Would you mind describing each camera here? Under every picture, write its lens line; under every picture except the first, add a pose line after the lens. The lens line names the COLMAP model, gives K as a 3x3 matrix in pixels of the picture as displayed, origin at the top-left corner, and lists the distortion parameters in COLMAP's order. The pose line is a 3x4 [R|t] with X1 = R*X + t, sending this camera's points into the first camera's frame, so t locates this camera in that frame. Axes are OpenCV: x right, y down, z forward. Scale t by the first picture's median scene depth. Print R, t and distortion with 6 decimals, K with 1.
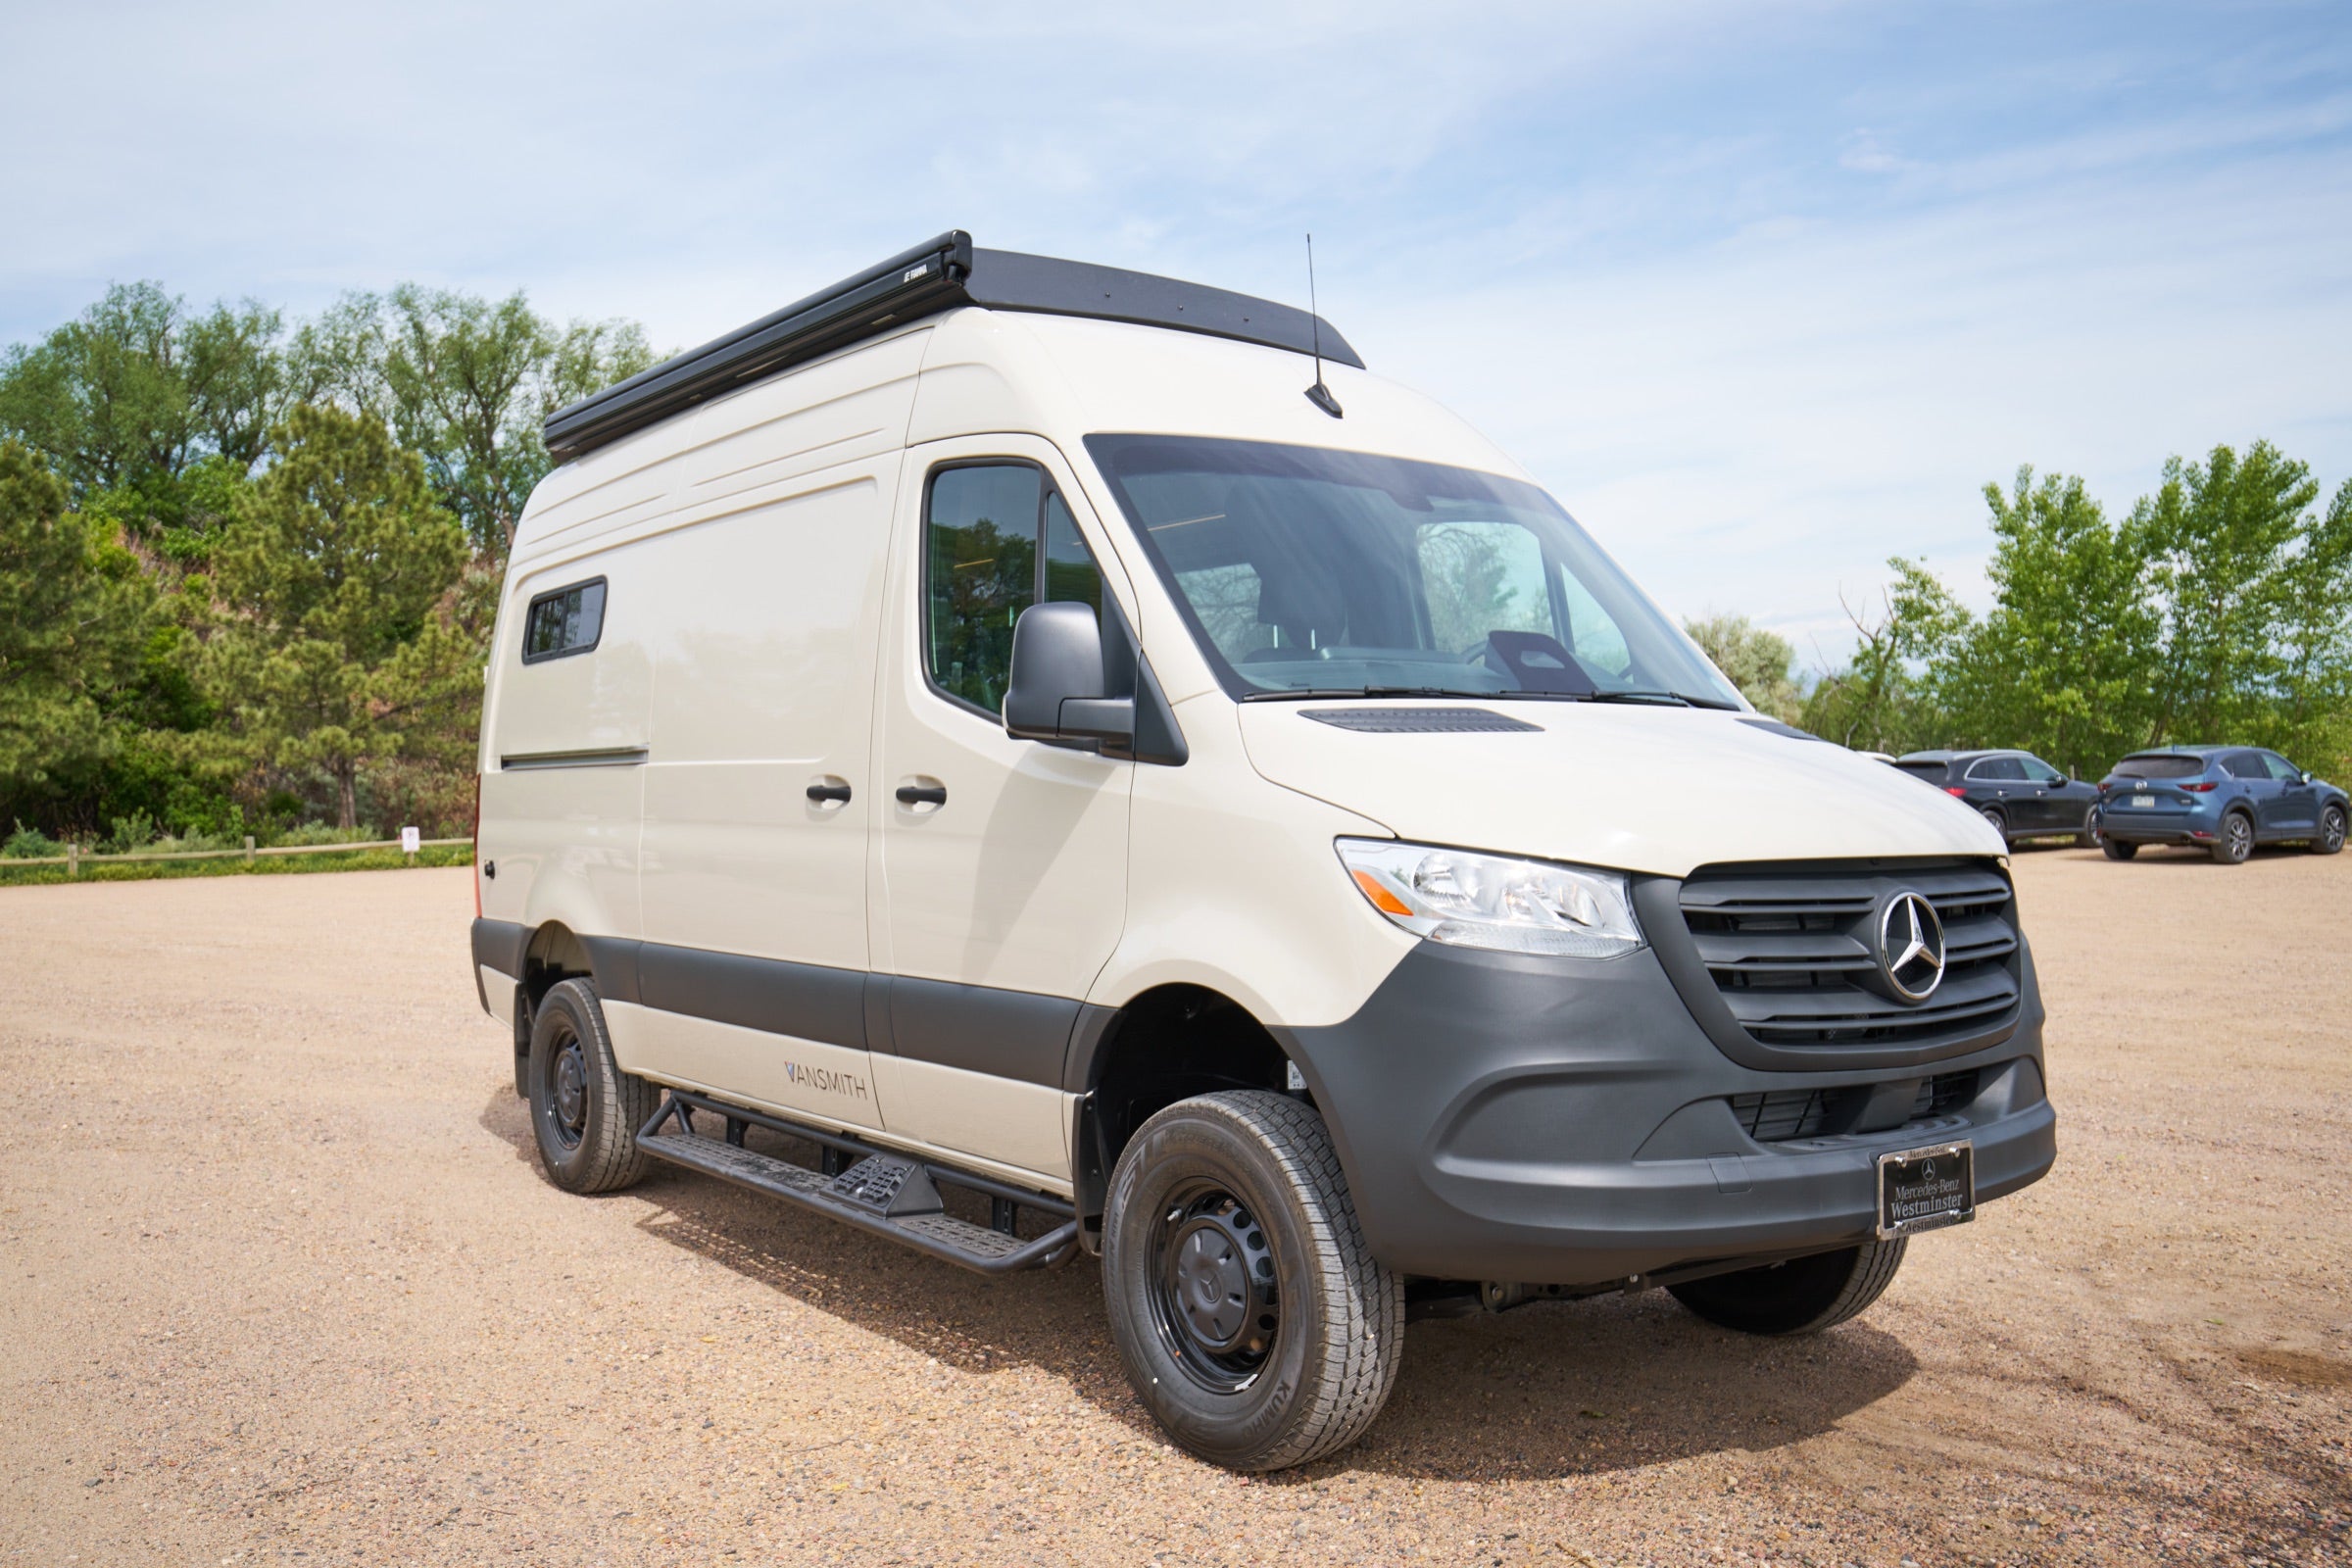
lens RADIAL K [[2140.9, 0, 1208.6], [0, 2140.9, 776.1], [0, 0, 1]] dist [0.031218, 0.005403]
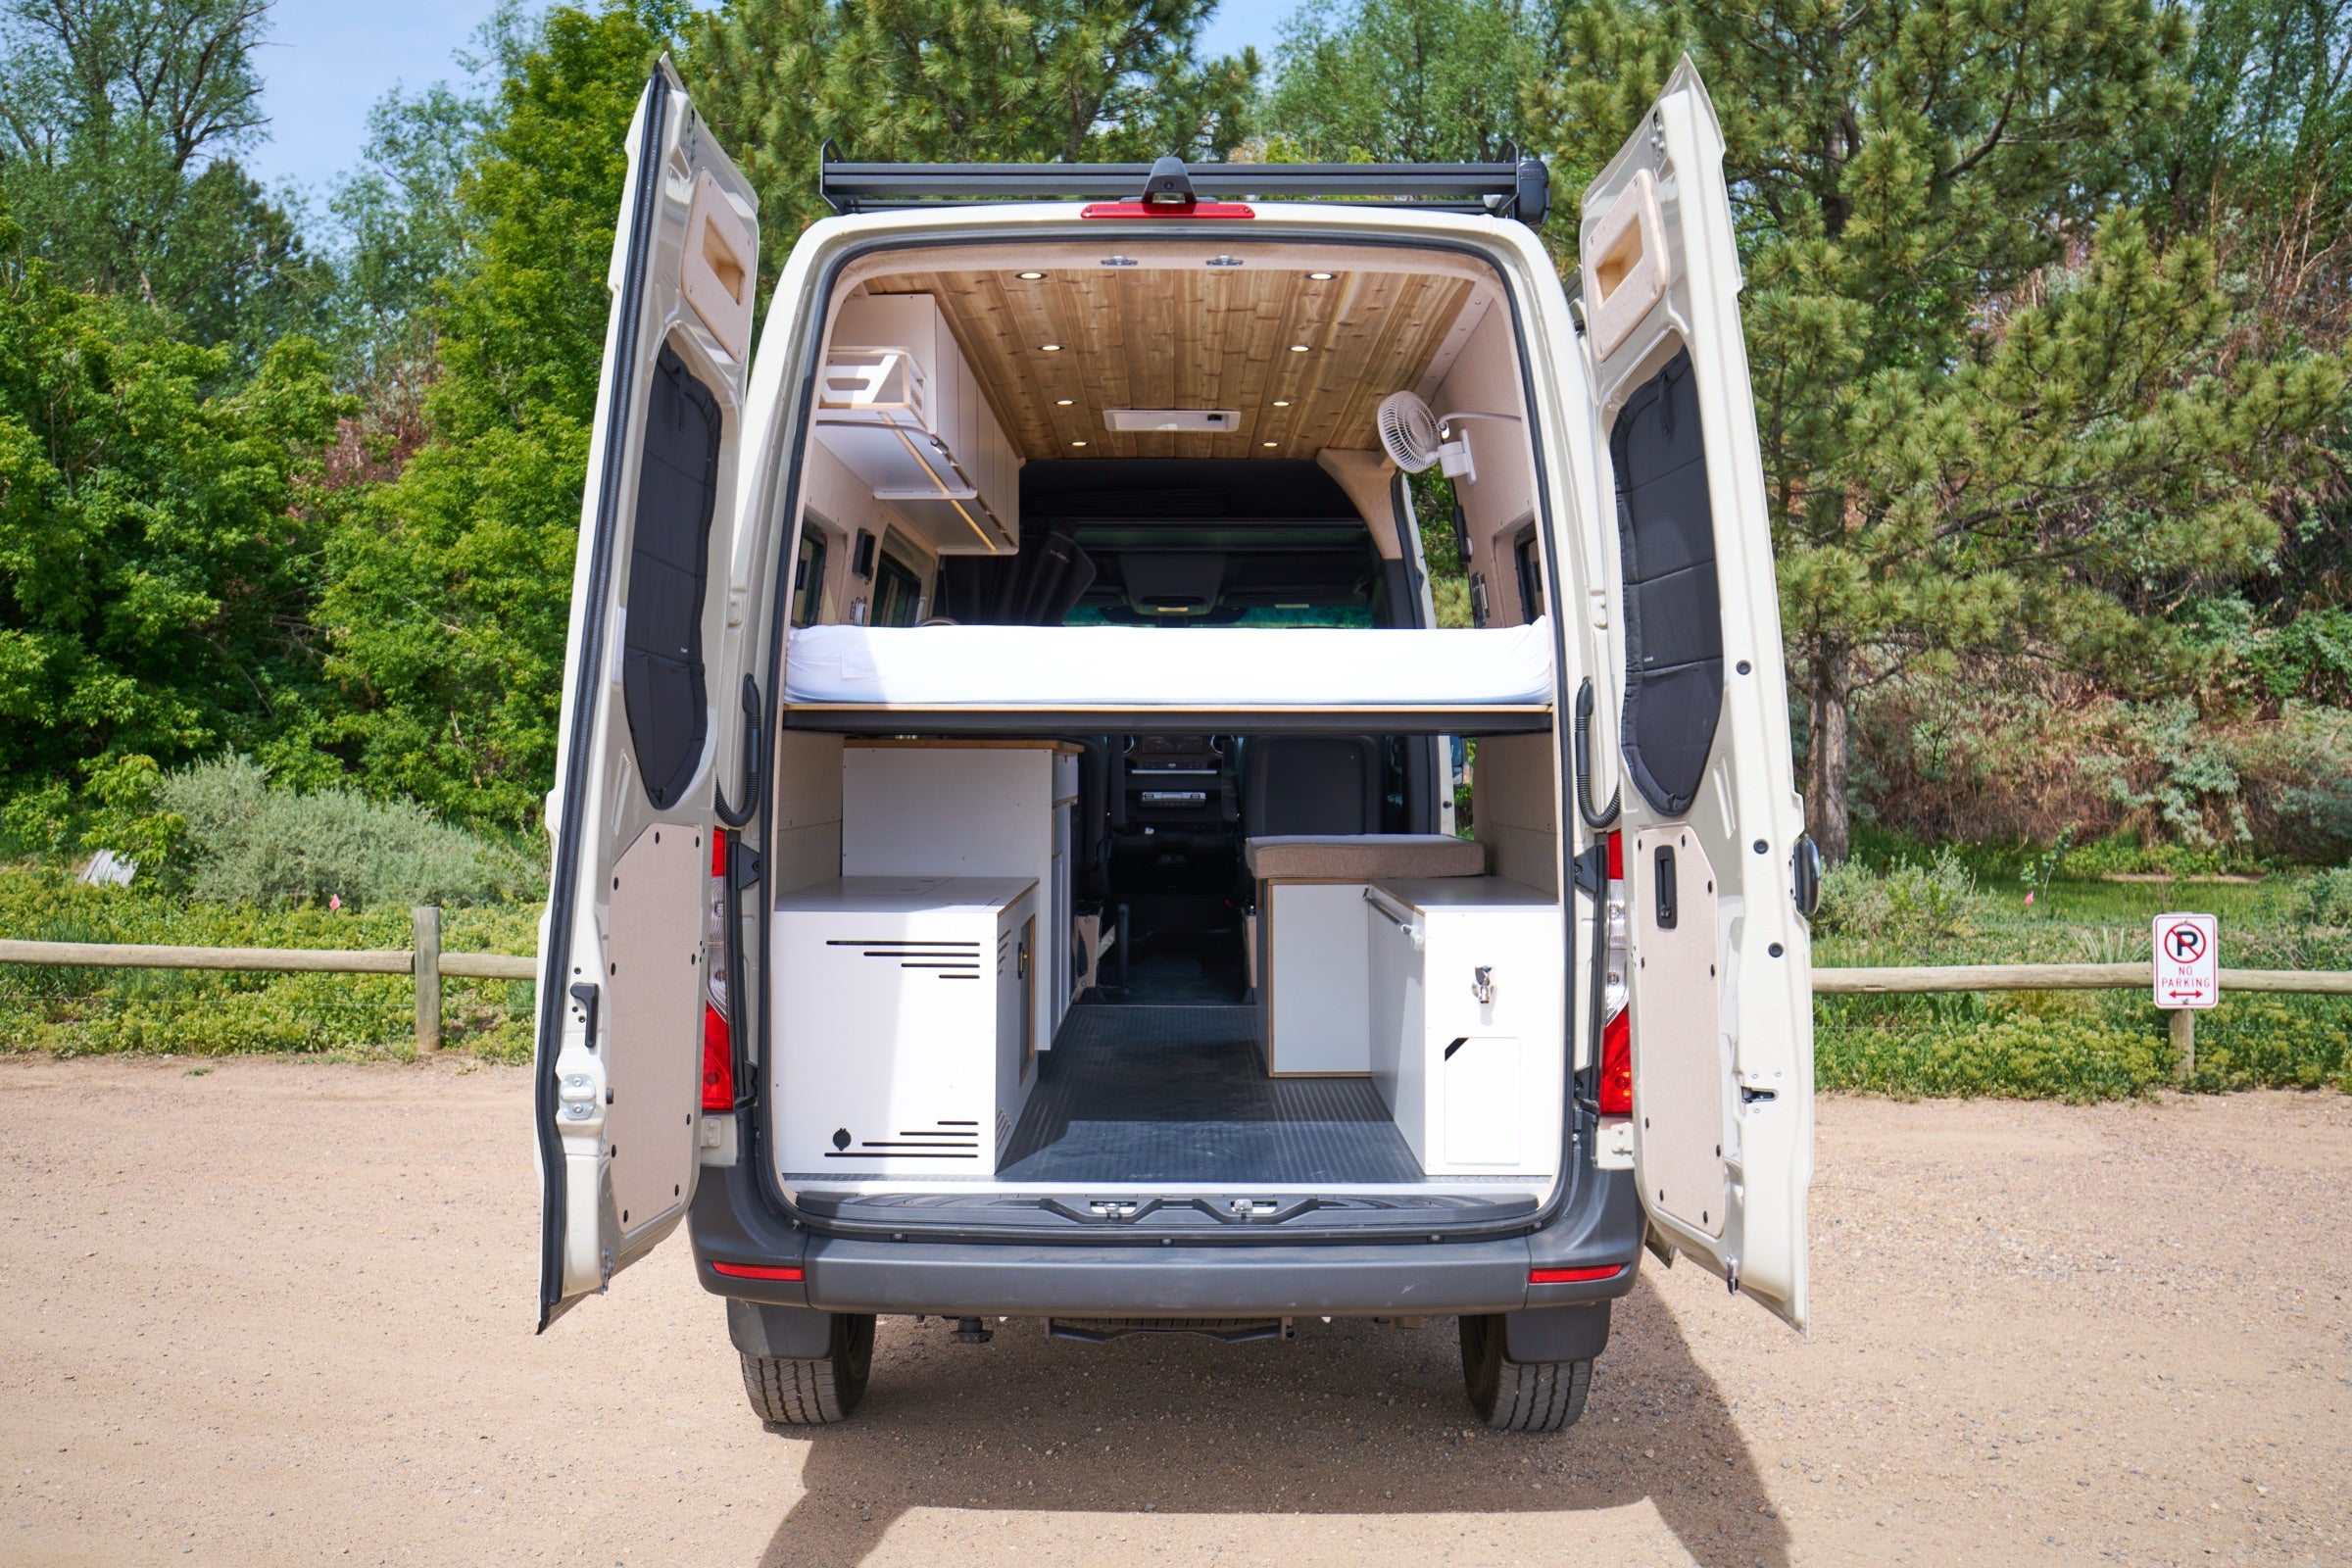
lens RADIAL K [[2057.3, 0, 1176.0], [0, 2057.3, 784.0], [0, 0, 1]] dist [0.048494, 0.001402]
pose [[0.804190, 0.049369, -0.592319, -1.830883], [-0.023904, 0.998425, 0.050764, 0.001021], [0.593892, -0.026665, 0.804103, 4.206695]]
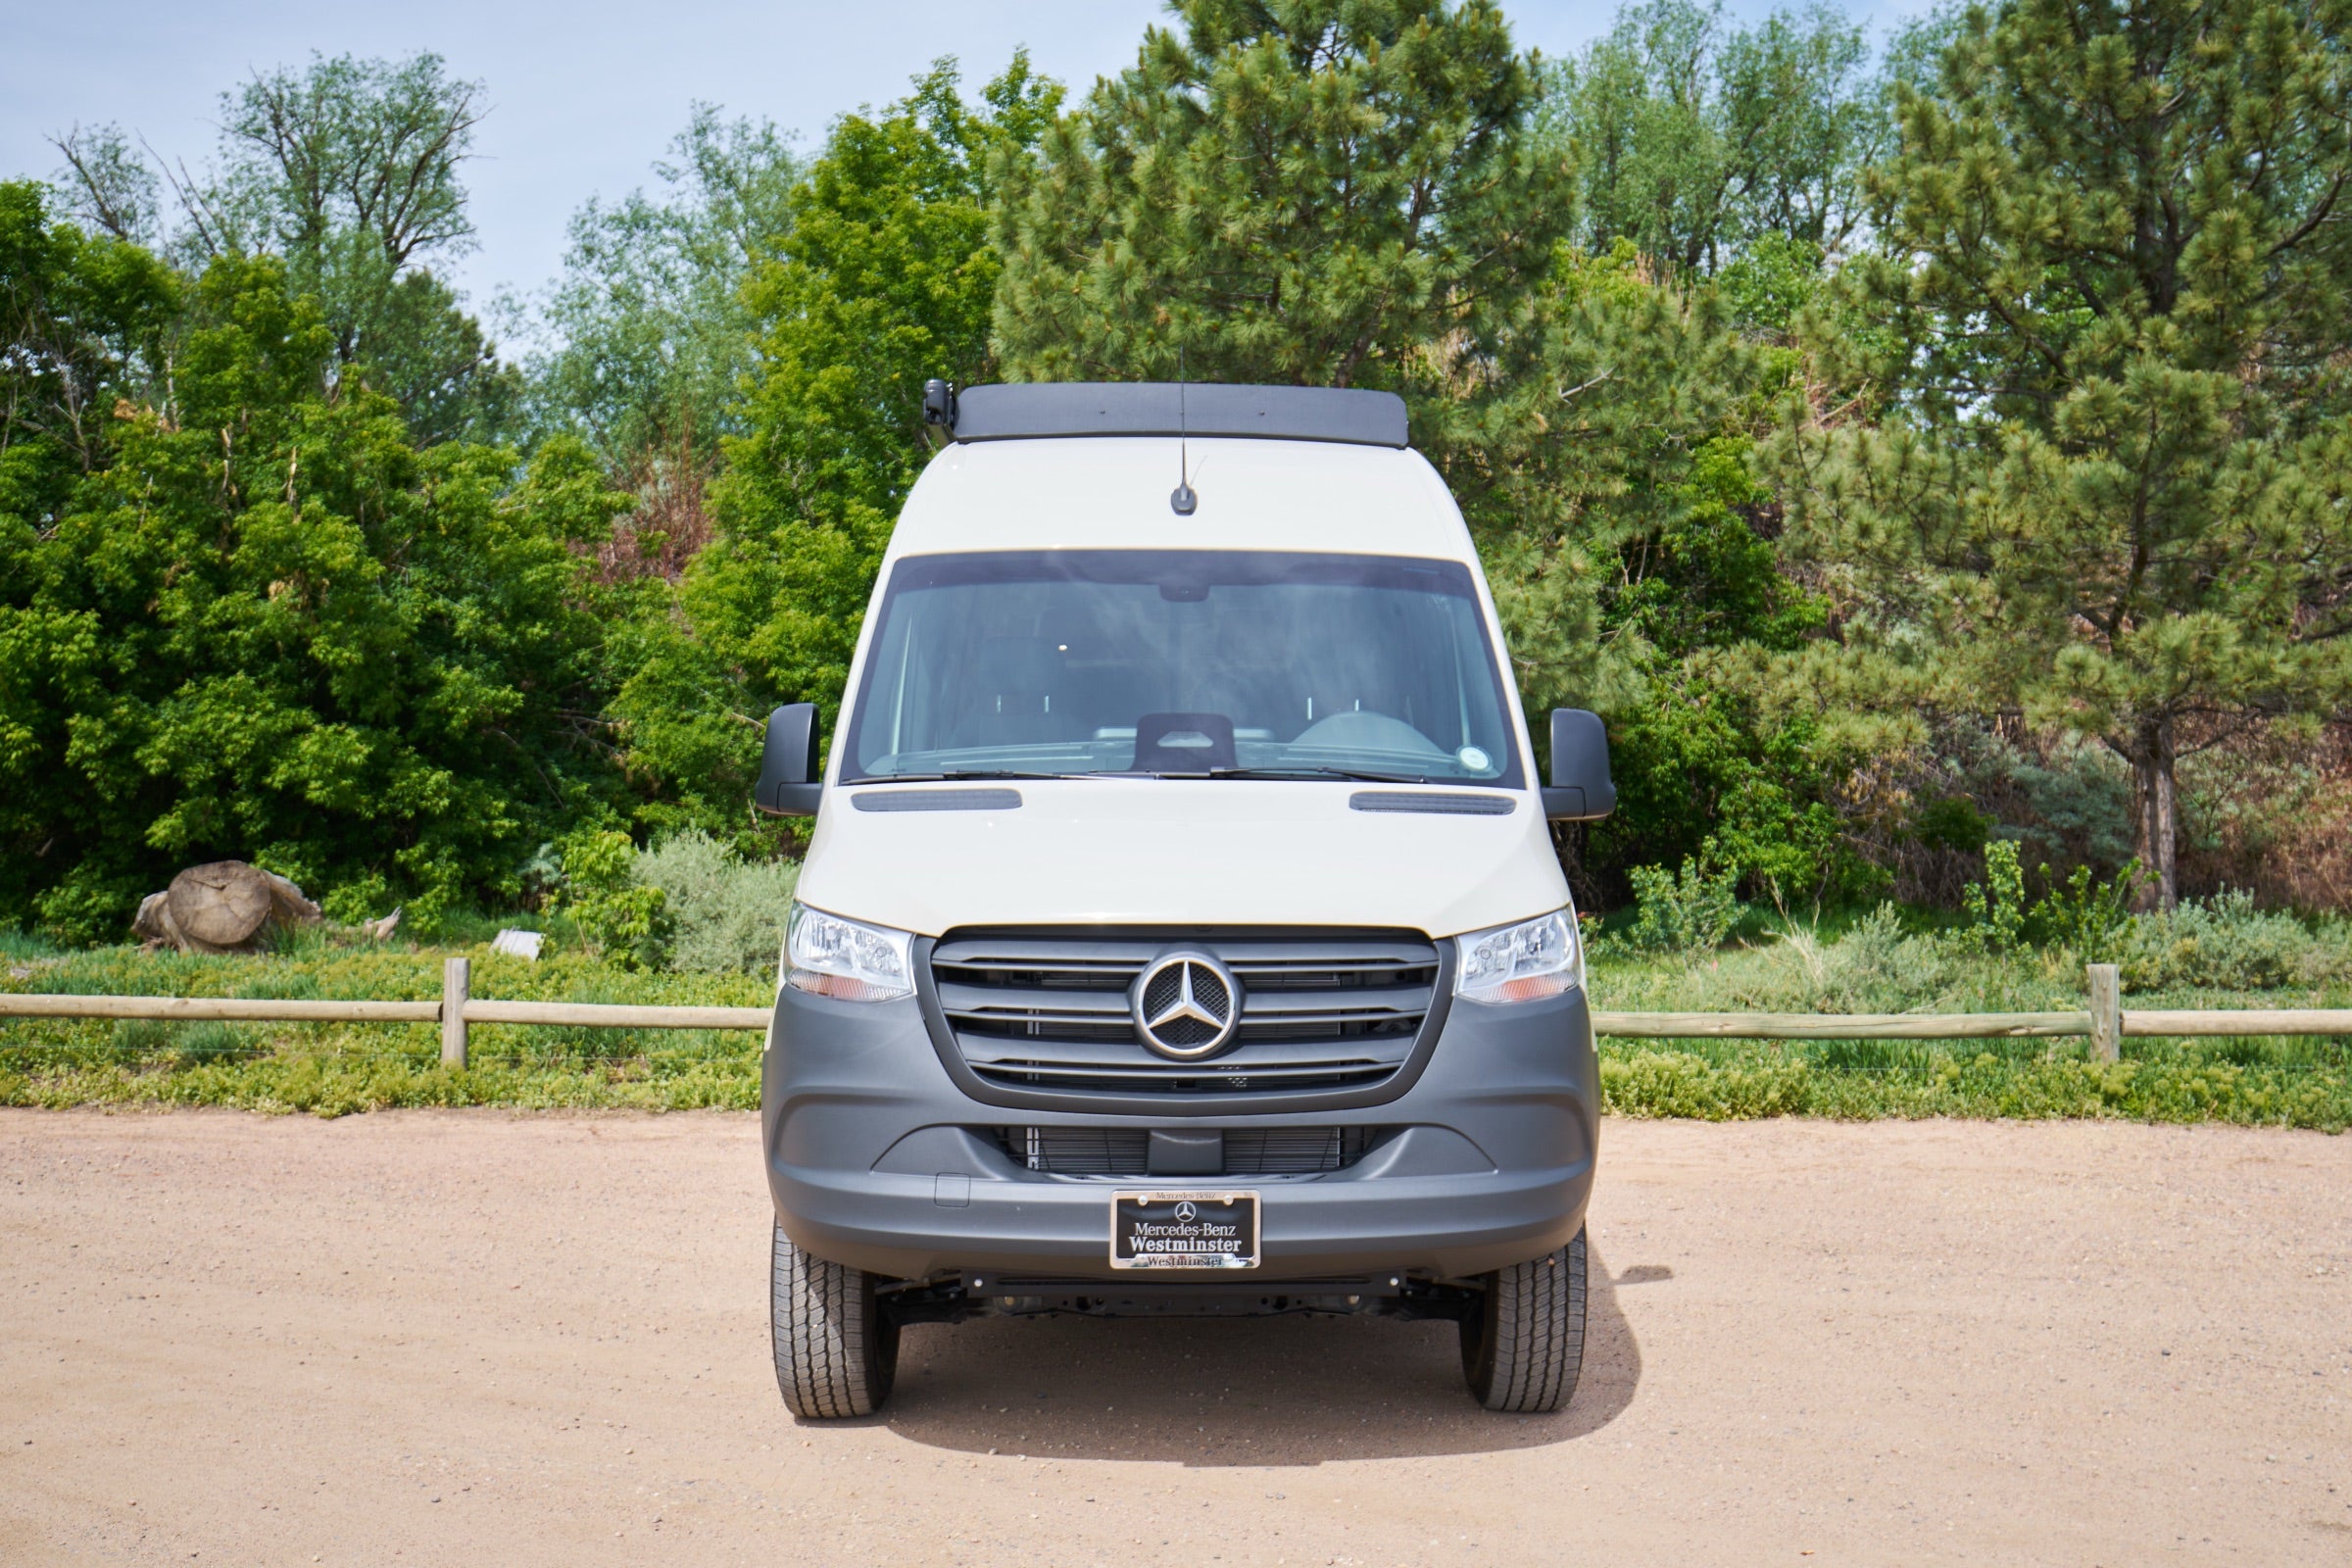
lens RADIAL K [[2076.8, 0, 1239.2], [0, 2076.8, 813.1], [0, 0, 1]] dist [0.036920, -0.002618]
pose [[0.803708, 0.019744, -0.594696, -2.055335], [-0.011650, 0.999780, 0.017449, 0.032337], [0.594910, -0.007096, 0.803761, 3.961150]]
